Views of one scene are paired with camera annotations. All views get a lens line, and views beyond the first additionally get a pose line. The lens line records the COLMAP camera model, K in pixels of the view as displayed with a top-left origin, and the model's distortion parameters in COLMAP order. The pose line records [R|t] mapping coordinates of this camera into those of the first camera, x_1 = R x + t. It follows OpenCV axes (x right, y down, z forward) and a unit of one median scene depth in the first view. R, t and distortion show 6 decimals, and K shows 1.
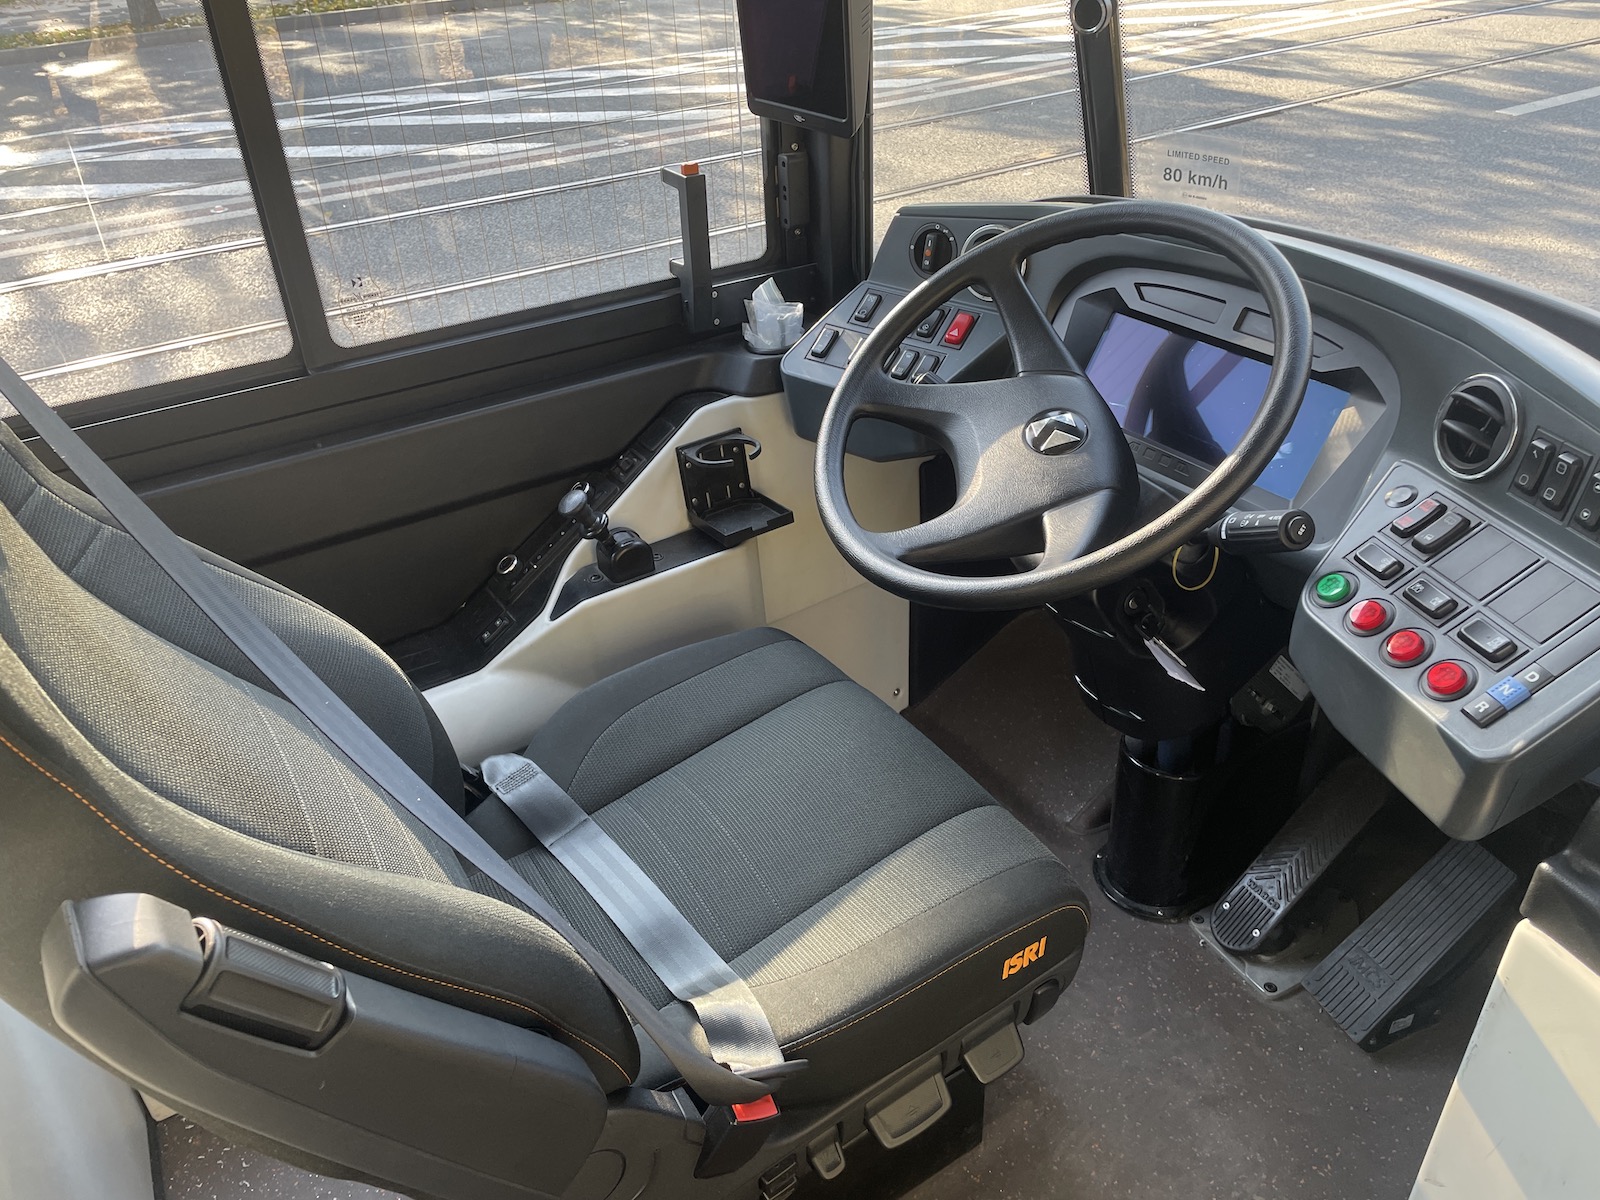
lens RADIAL K [[1210.6, 0, 793.2], [0, 1210.6, 602.3], [0, 0, 1]] dist [0.098443, -0.123037]
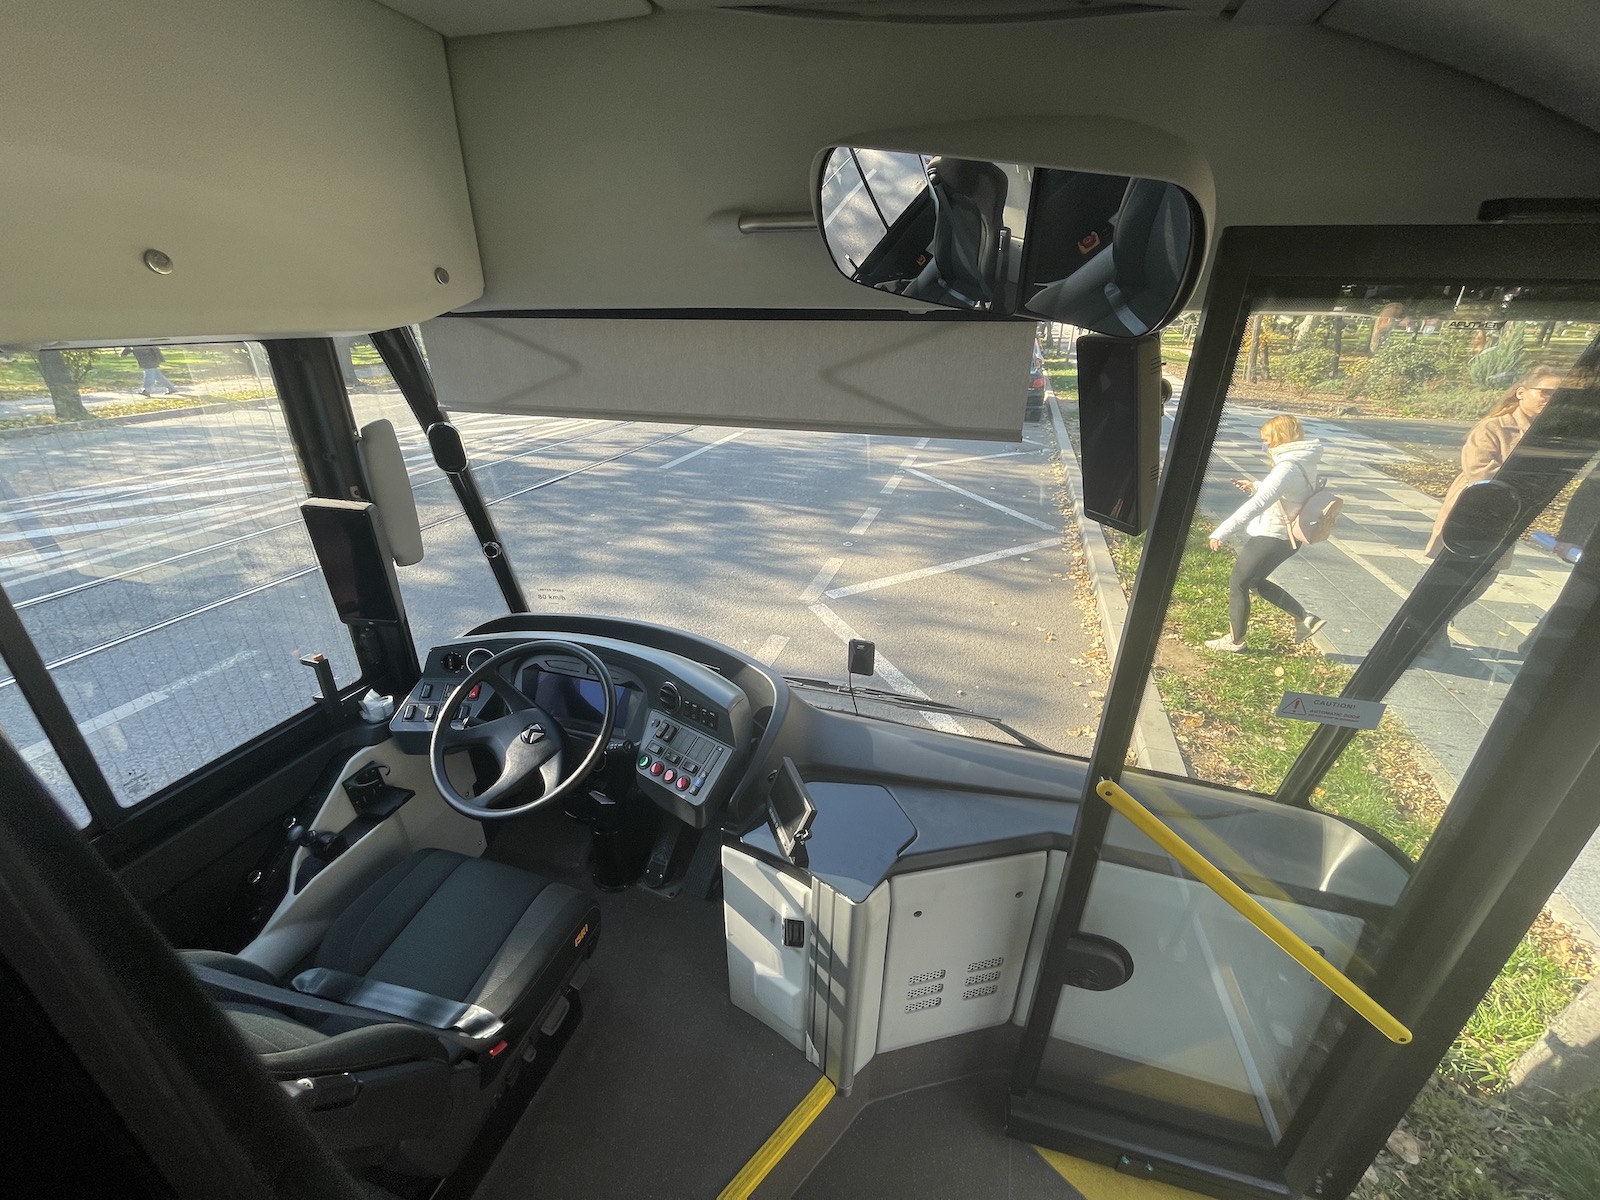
lens RADIAL K [[652.5, 0, 795.4], [0, 652.5, 599.1], [0, 0, 1]] dist [0.001254, 0.000175]
pose [[0.770350, -0.219017, 0.598826, -0.106021], [0.307368, 0.950389, -0.047809, -0.142956], [-0.558647, 0.220889, 0.799451, -0.413606]]
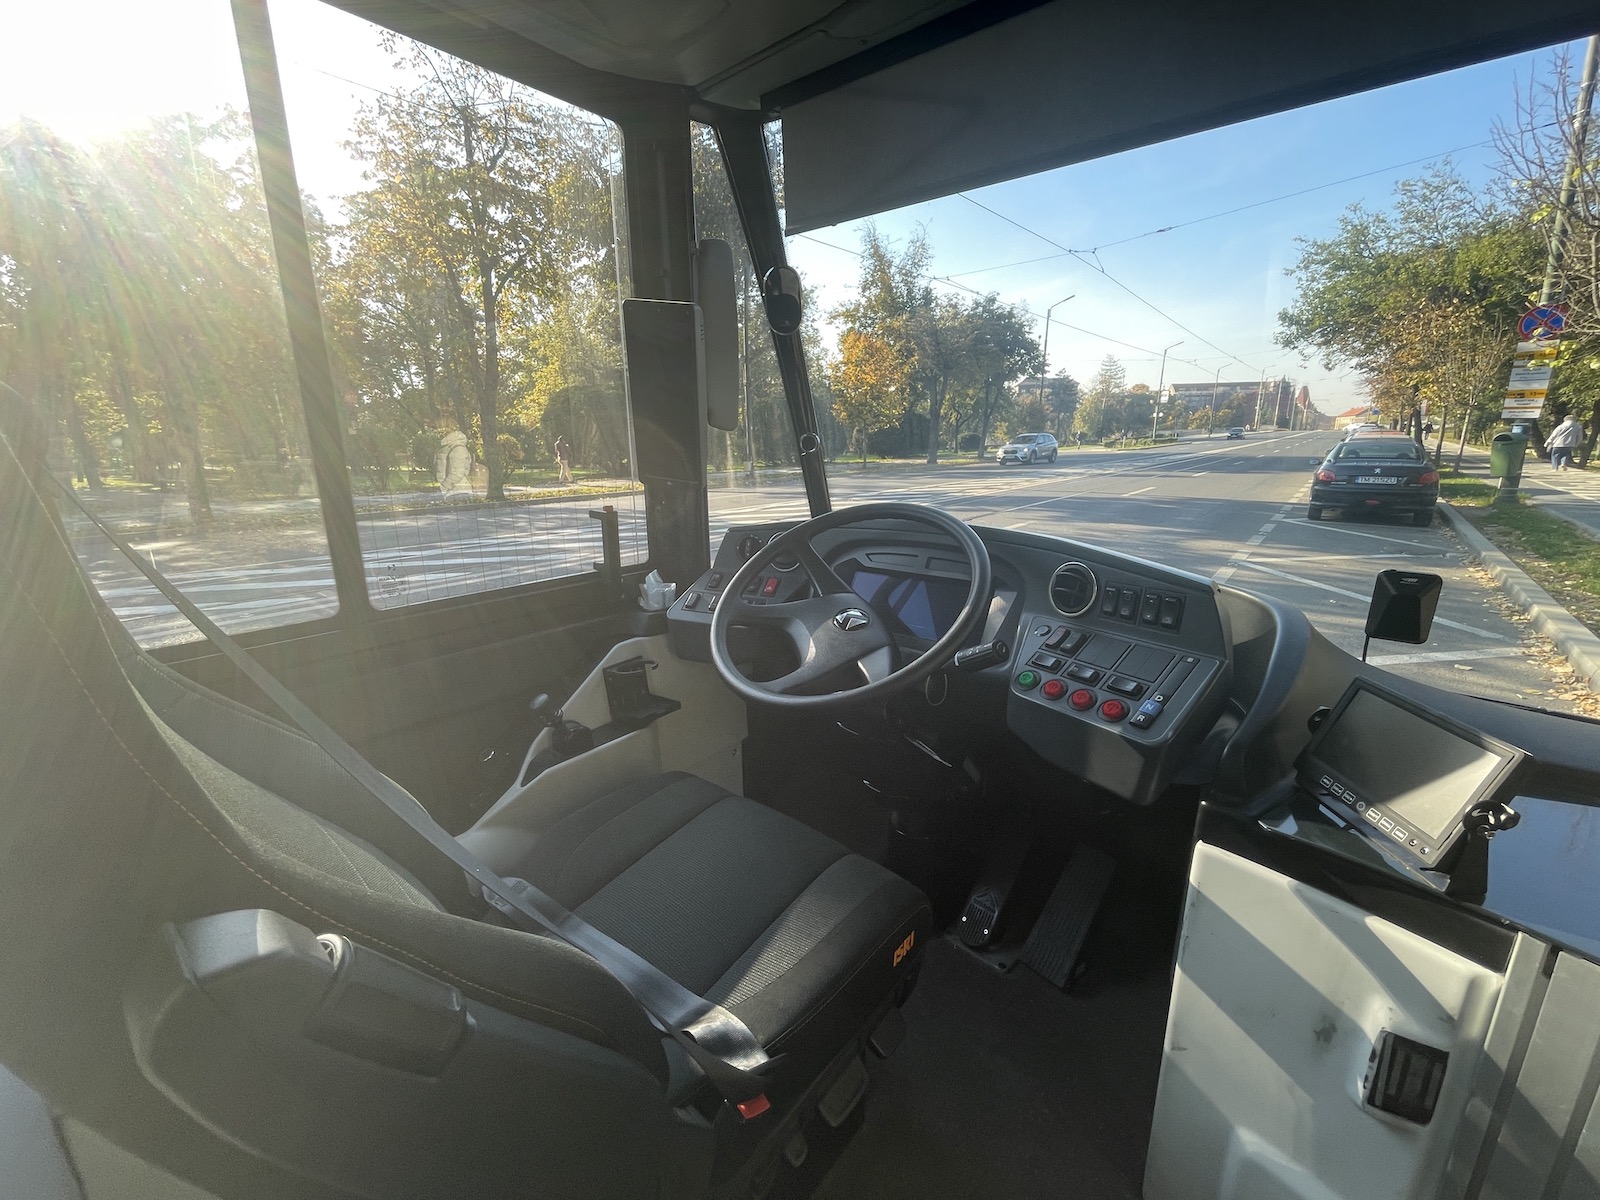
lens RADIAL K [[651.7, 0, 796.6], [0, 651.7, 598.0], [0, 0, 1]] dist [-0.001394, -0.000553]
pose [[0.956217, -0.041850, 0.289651, -0.104009], [0.133342, 0.943325, -0.303904, 0.084442], [-0.260517, 0.329221, 0.907604, 0.137842]]
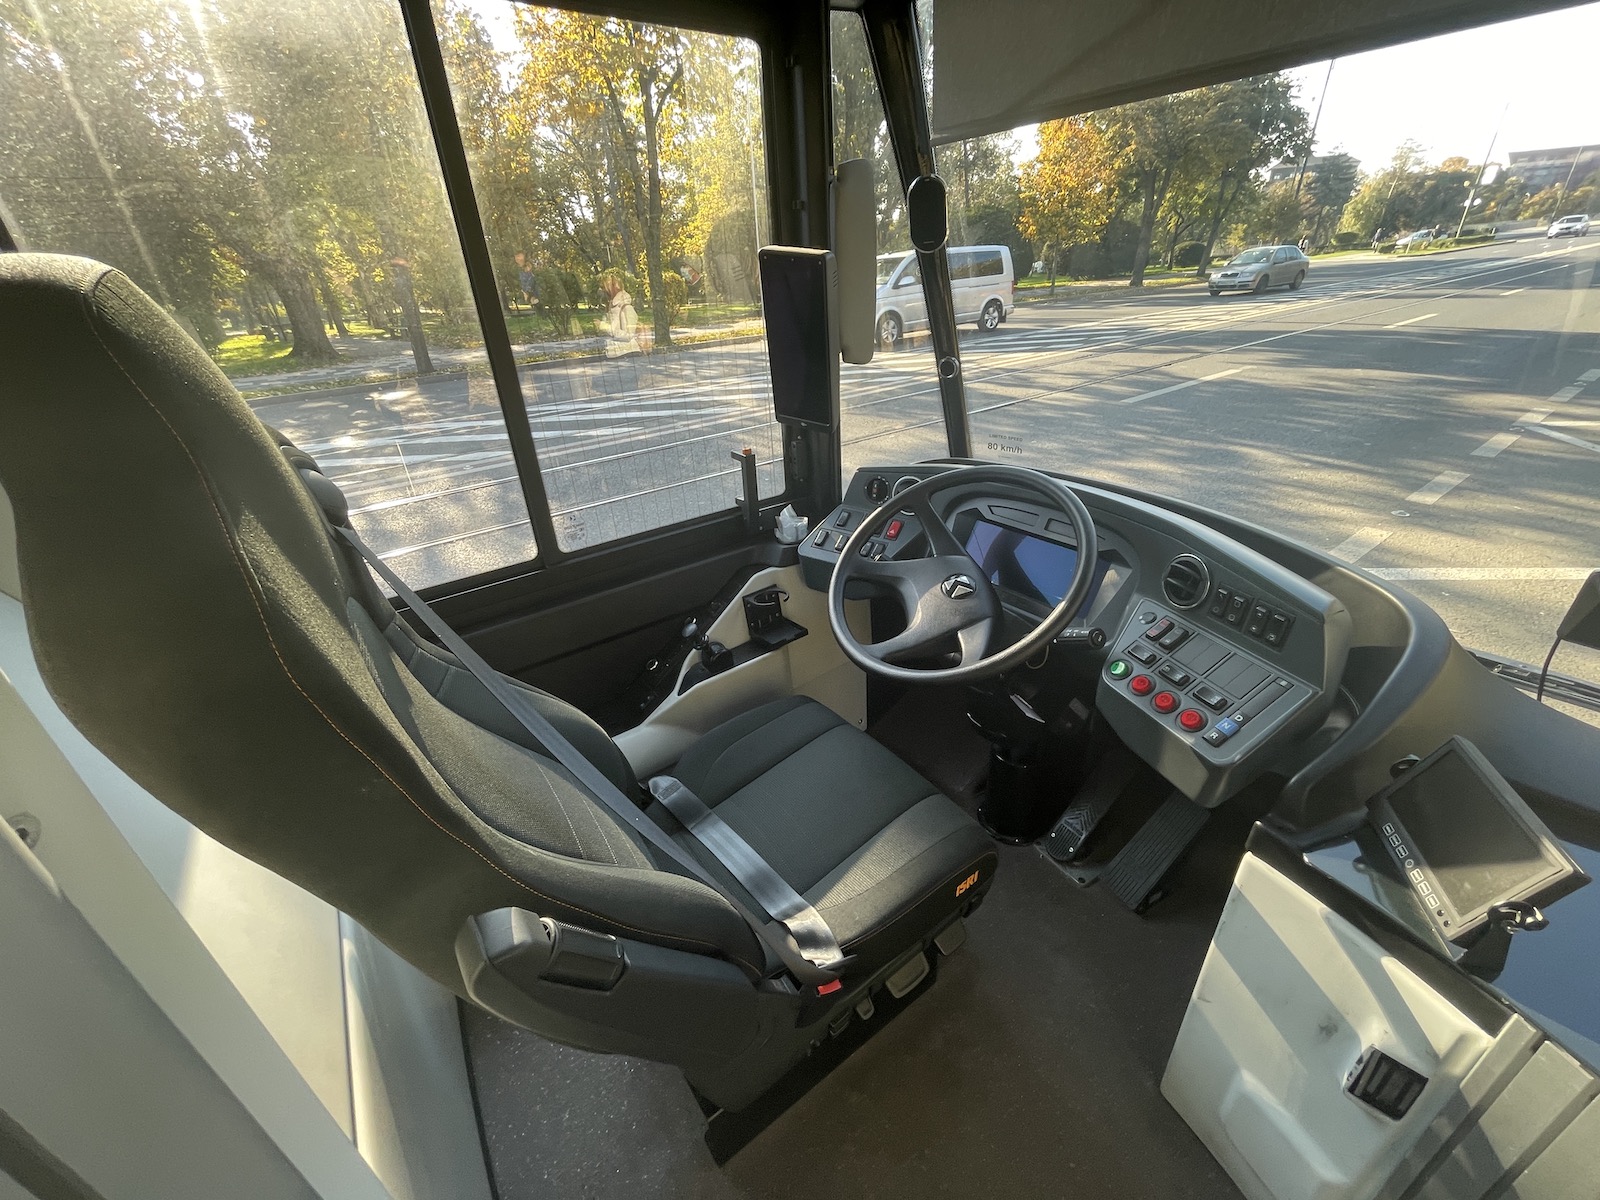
lens RADIAL K [[649.9, 0, 796.4], [0, 649.9, 599.9], [0, 0, 1]] dist [-0.000859, -0.000398]
pose [[0.998356, -0.037639, 0.043233, -0.062014], [0.041344, 0.995238, -0.088268, -0.034962], [-0.039705, 0.089911, 0.995158, 0.020865]]
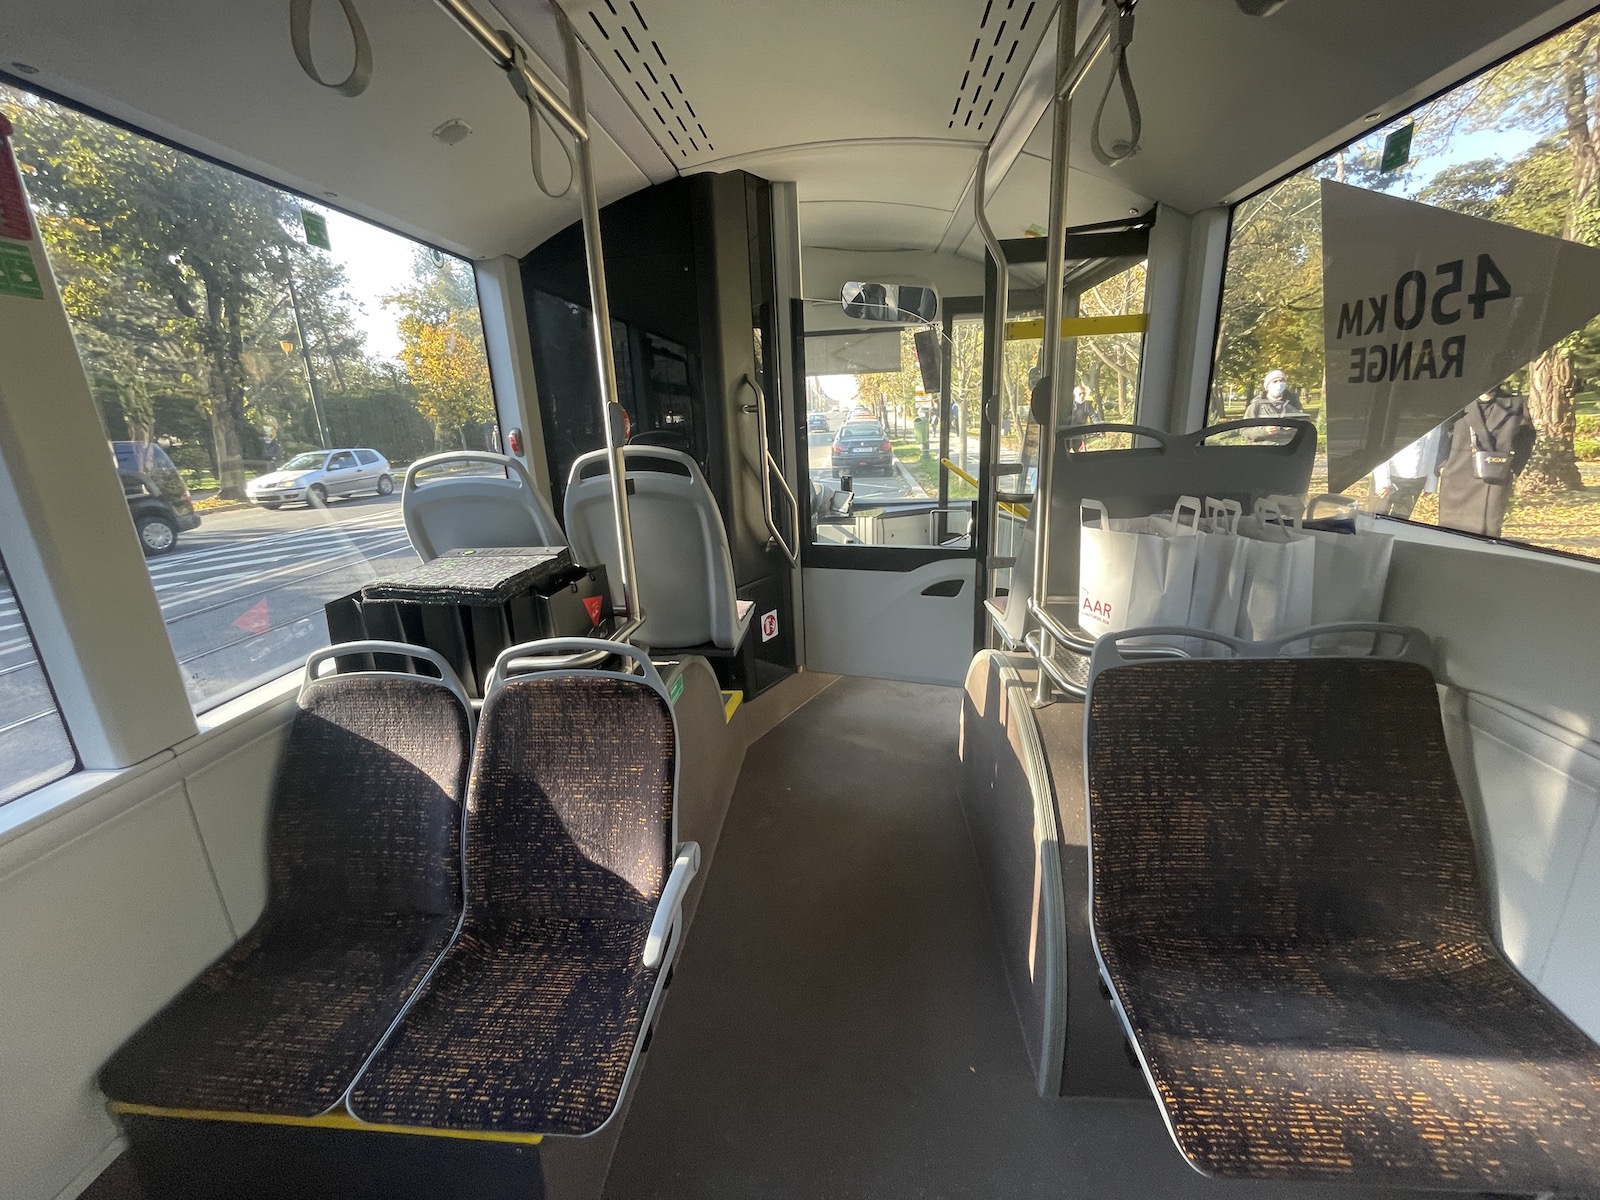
lens RADIAL K [[652.5, 0, 795.4], [0, 652.5, 599.1], [0, 0, 1]] dist [0.001254, 0.000175]
pose [[0.617580, -0.202308, 0.760044, -1.917465], [0.435130, 0.892876, -0.115904, 0.726923], [-0.655177, 0.402298, 0.639453, -1.016780]]
